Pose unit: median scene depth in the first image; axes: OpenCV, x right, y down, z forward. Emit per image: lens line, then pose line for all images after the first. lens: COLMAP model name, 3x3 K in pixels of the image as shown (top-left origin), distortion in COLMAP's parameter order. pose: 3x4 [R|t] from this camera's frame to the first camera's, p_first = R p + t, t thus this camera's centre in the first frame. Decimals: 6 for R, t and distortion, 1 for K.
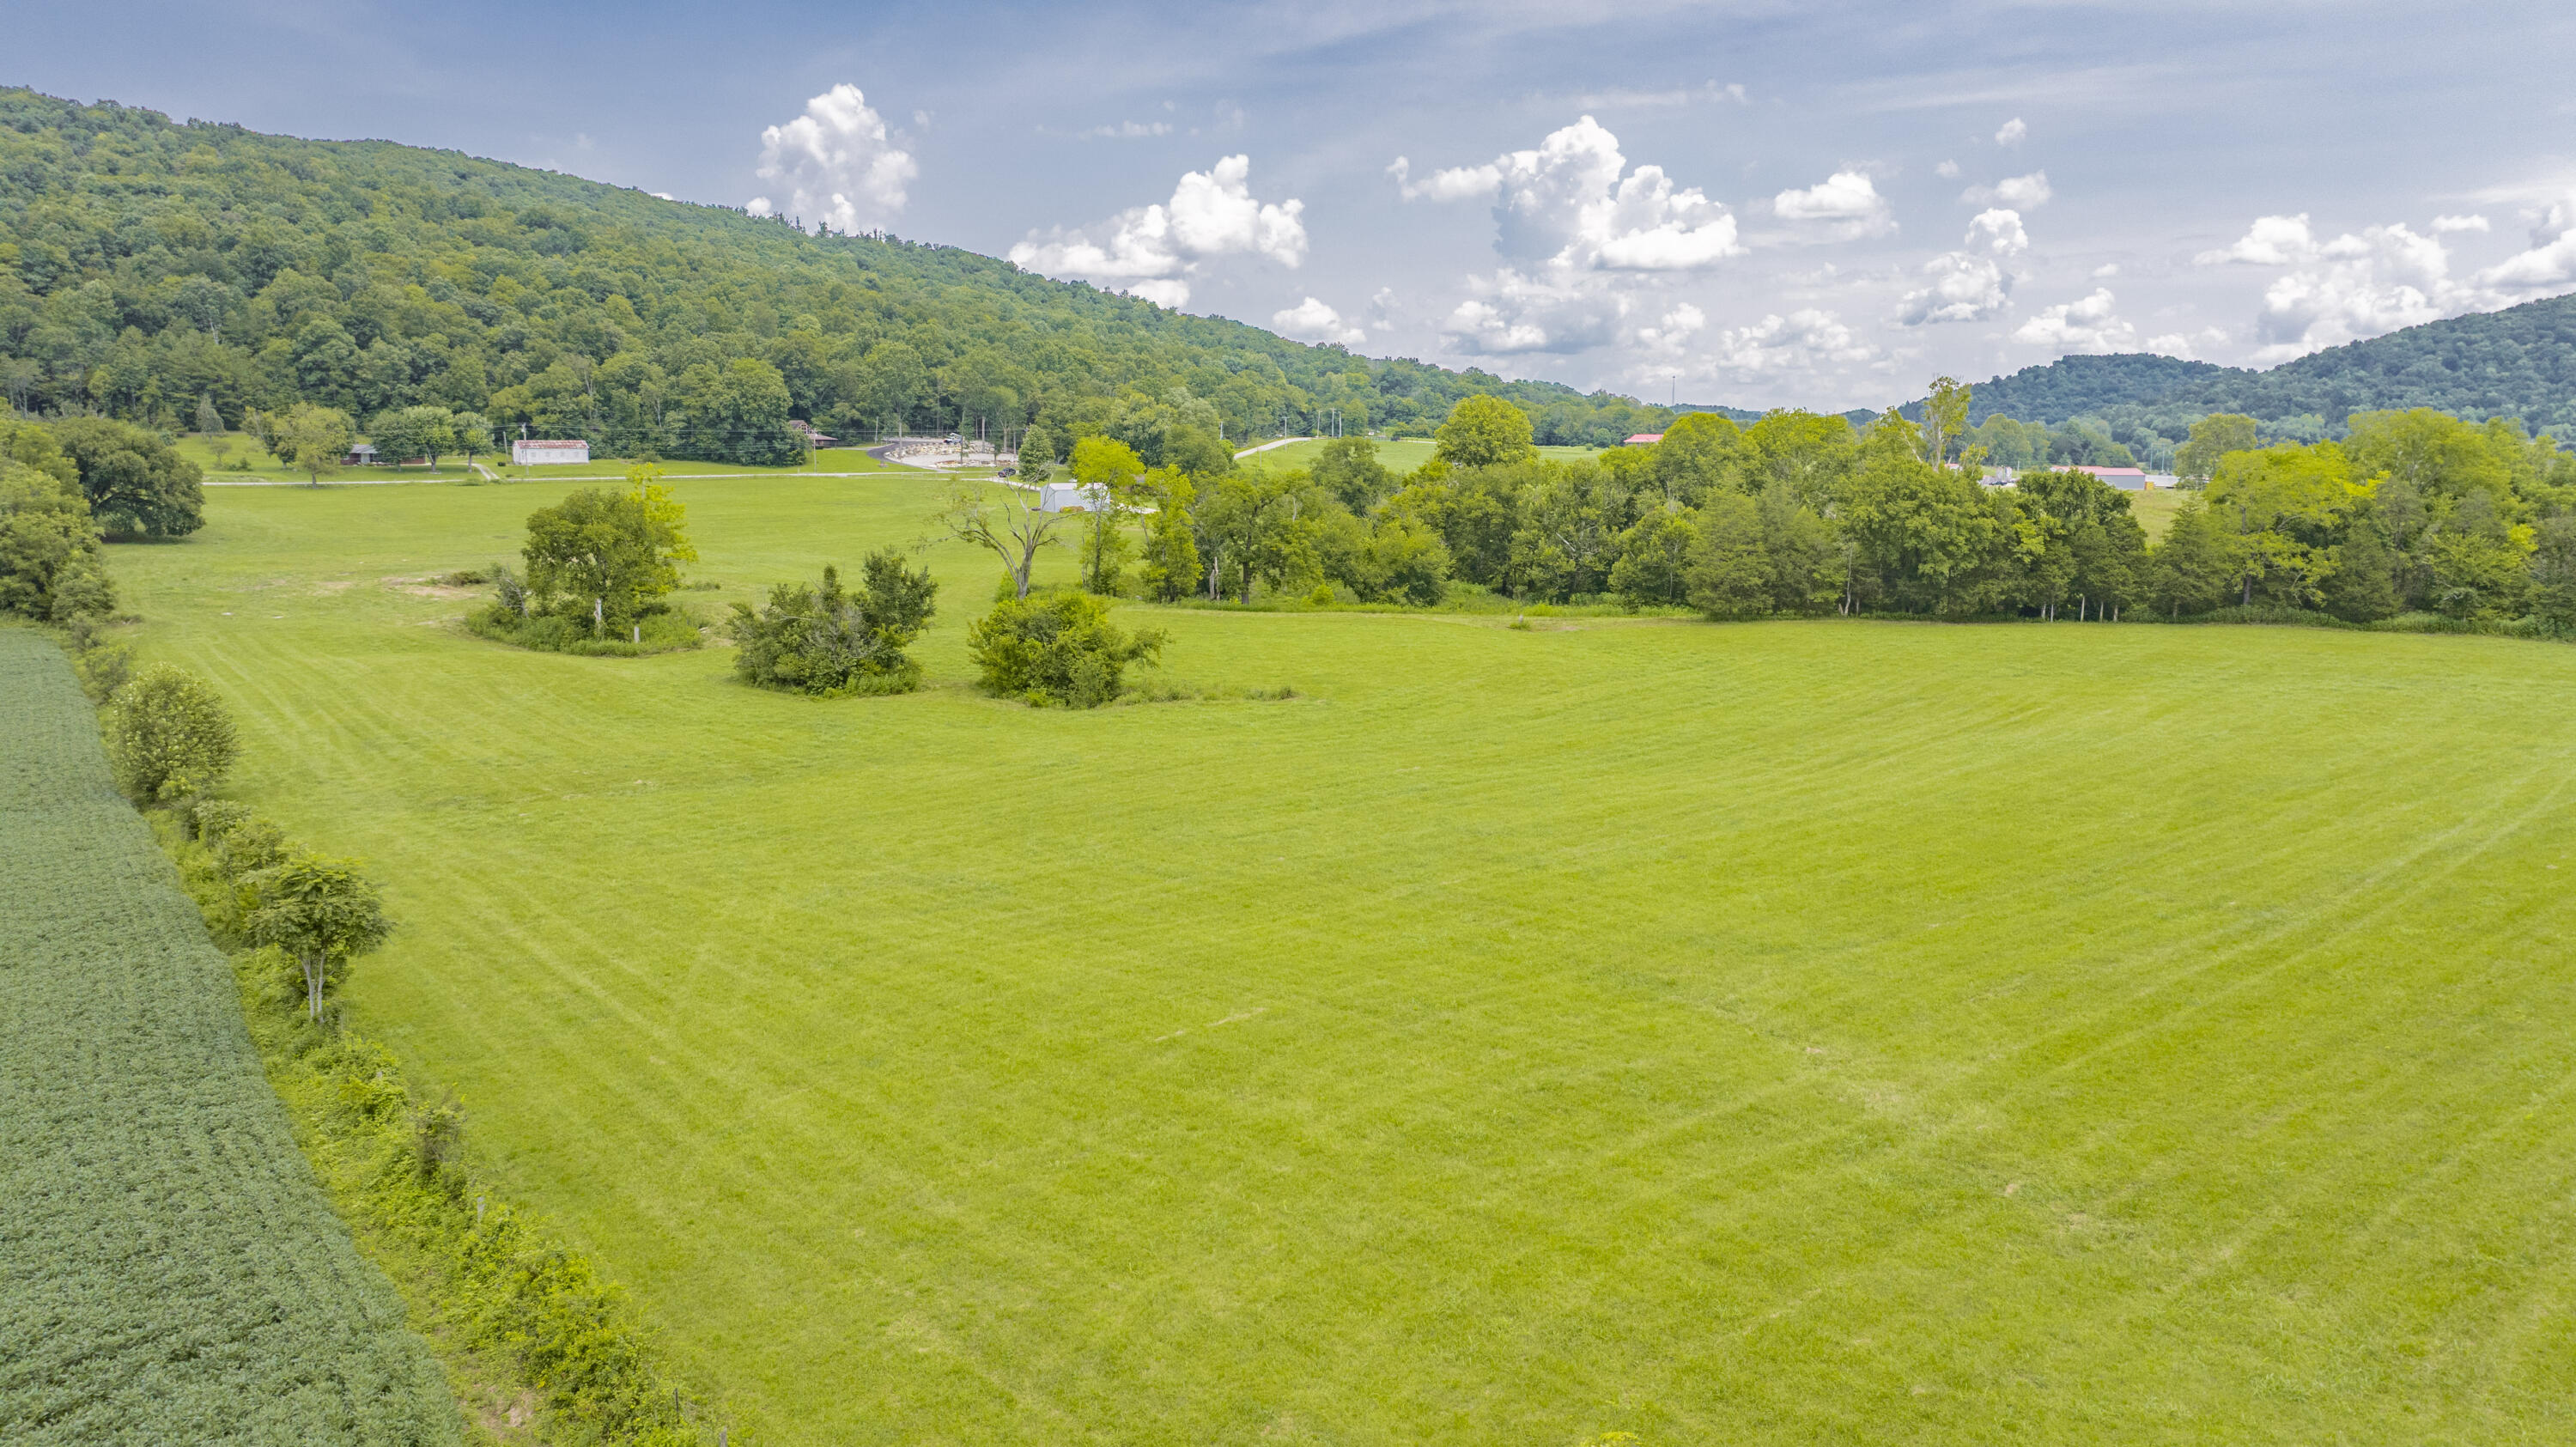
lens RADIAL K [[1821.4, 0, 1308.8], [0, 1821.4, 703.2], [0, 0, 1]] dist [-0.016264, 0.006131]
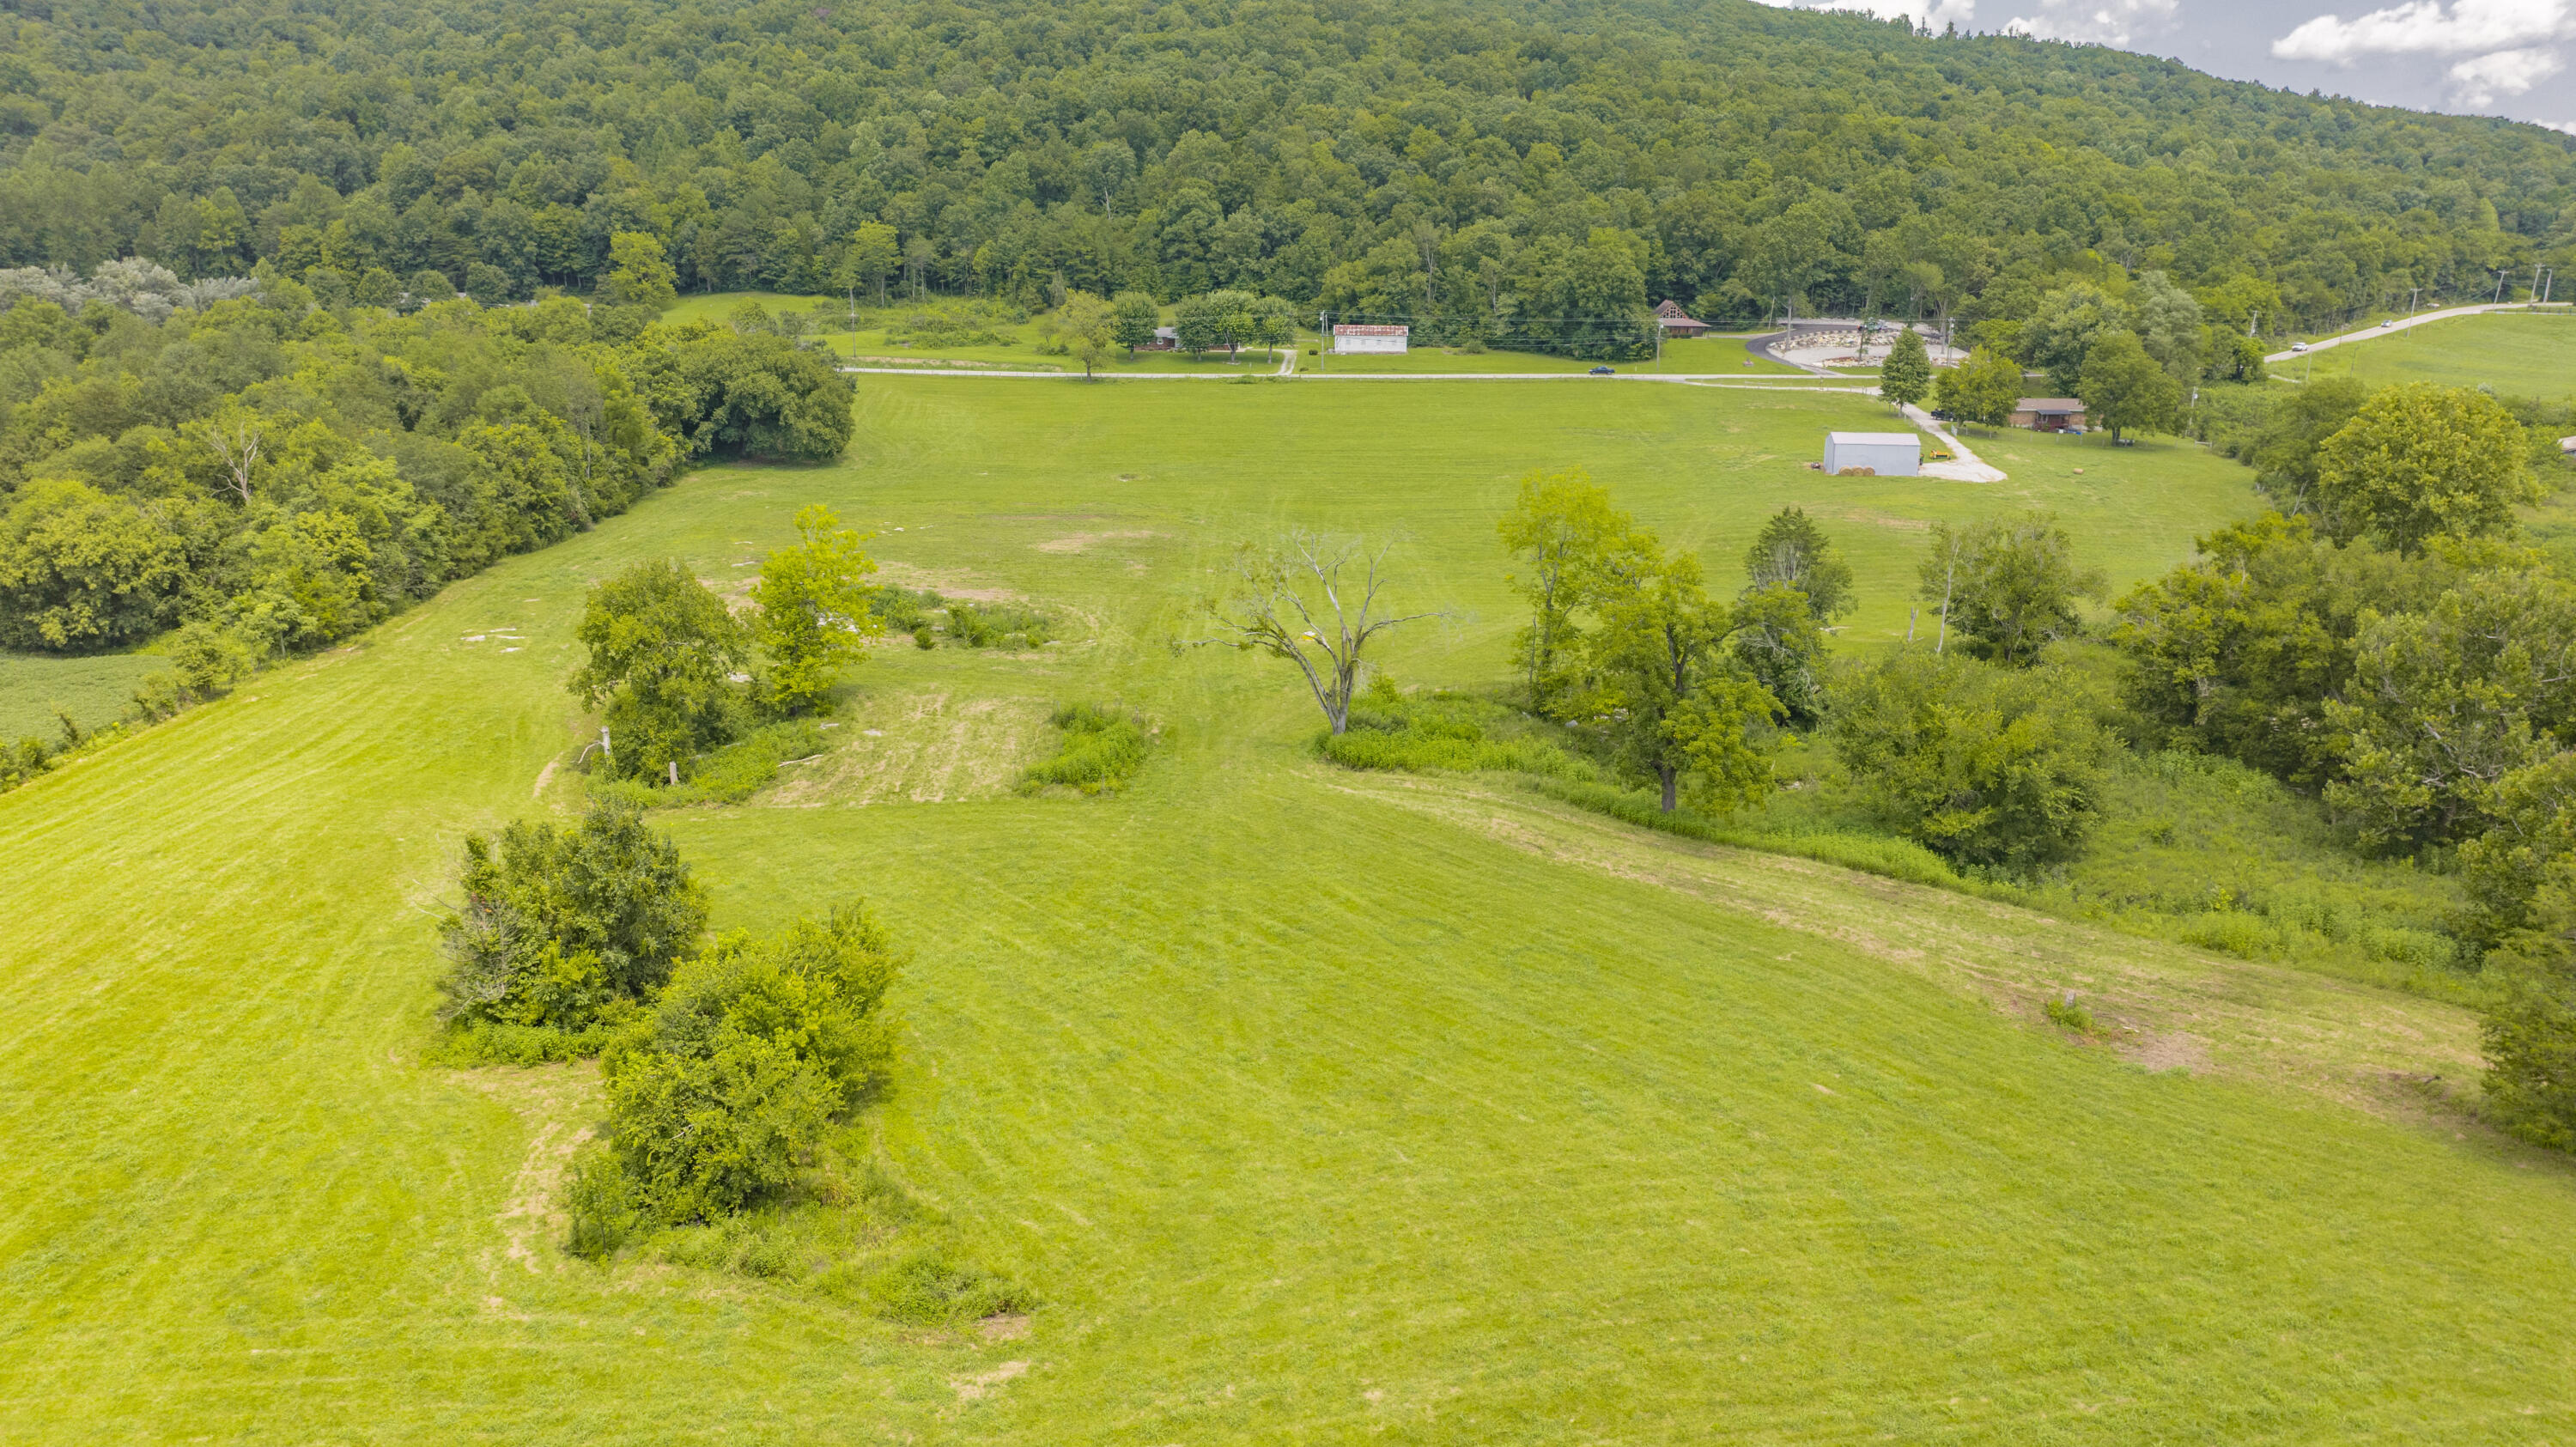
lens RADIAL K [[1821.4, 0, 1308.8], [0, 1821.4, 703.2], [0, 0, 1]] dist [-0.016264, 0.006131]
pose [[0.805688, 0.153895, -0.572000, 0.127678], [-0.092506, 0.986502, 0.135118, -0.099342], [0.585073, -0.055949, 0.809049, 0.304813]]
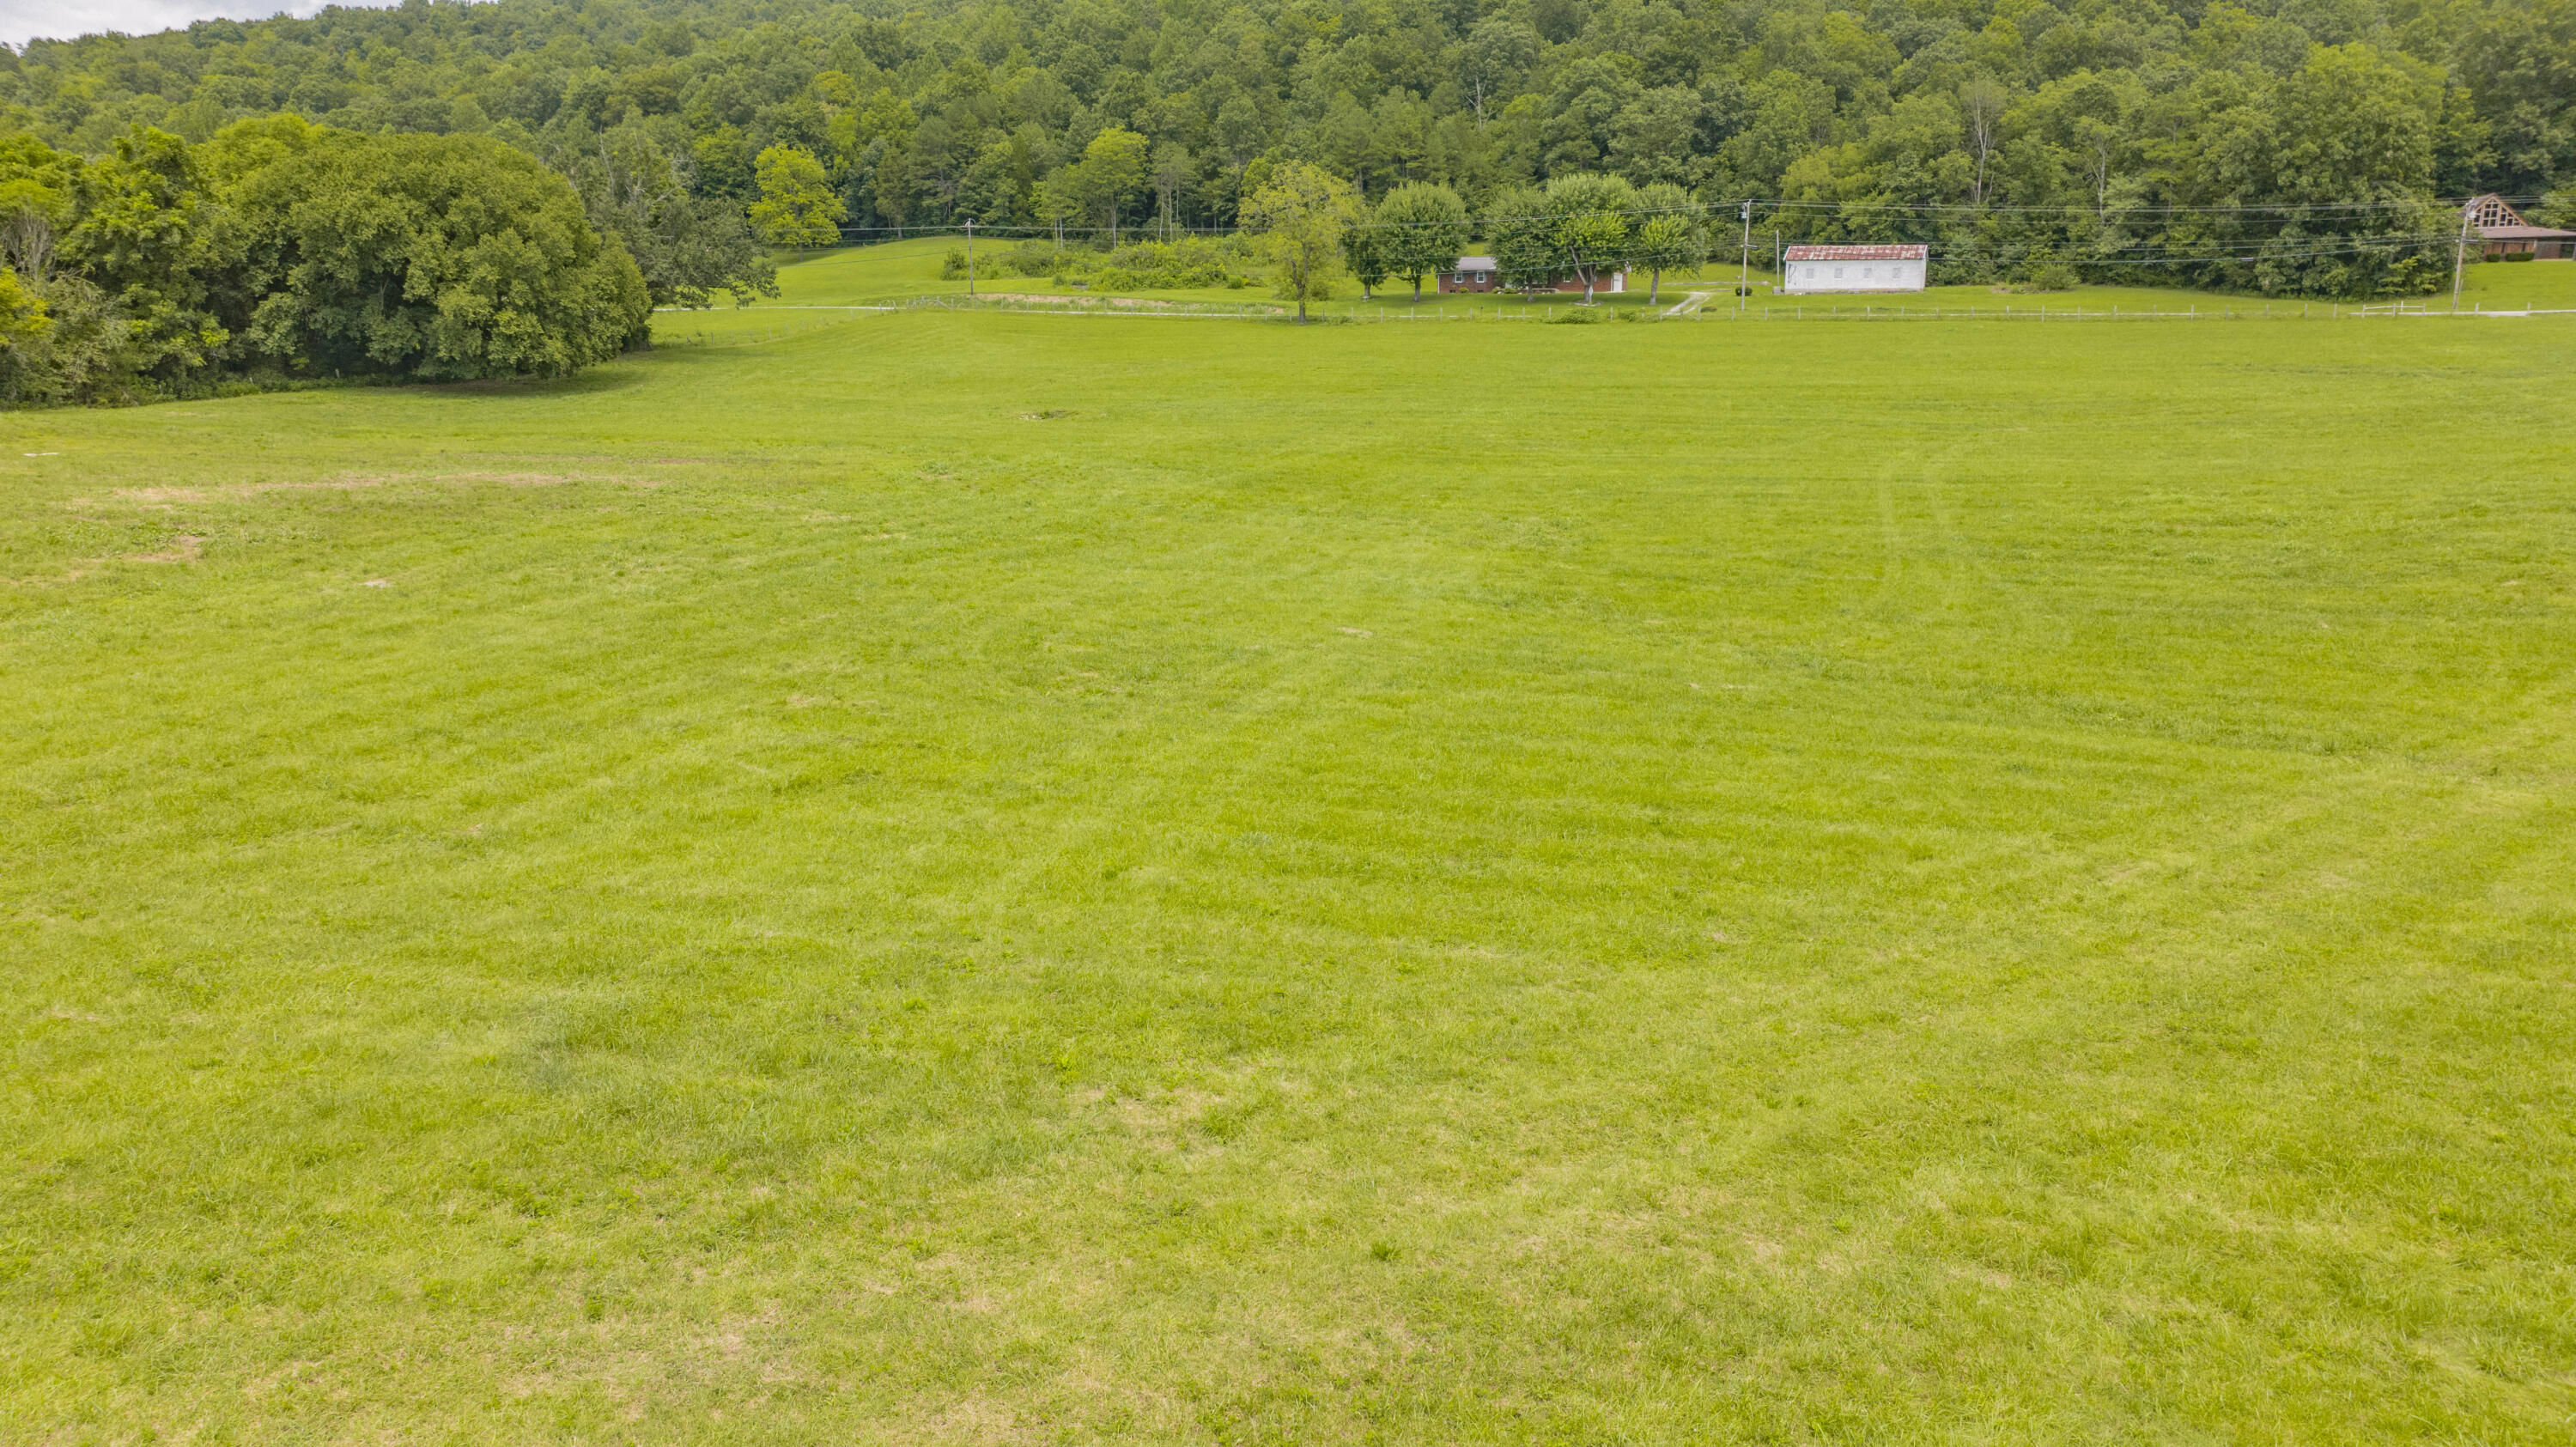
lens RADIAL K [[1794.6, 0, 1288.0], [0, 1794.6, 723.5], [0, 0, 1]] dist [-0.052186, 0.067837]
pose [[0.540899, 0.174264, -0.822837, -0.095986], [-0.122911, 0.984176, 0.127636, -0.073844], [0.832058, 0.032098, 0.553758, 0.757777]]
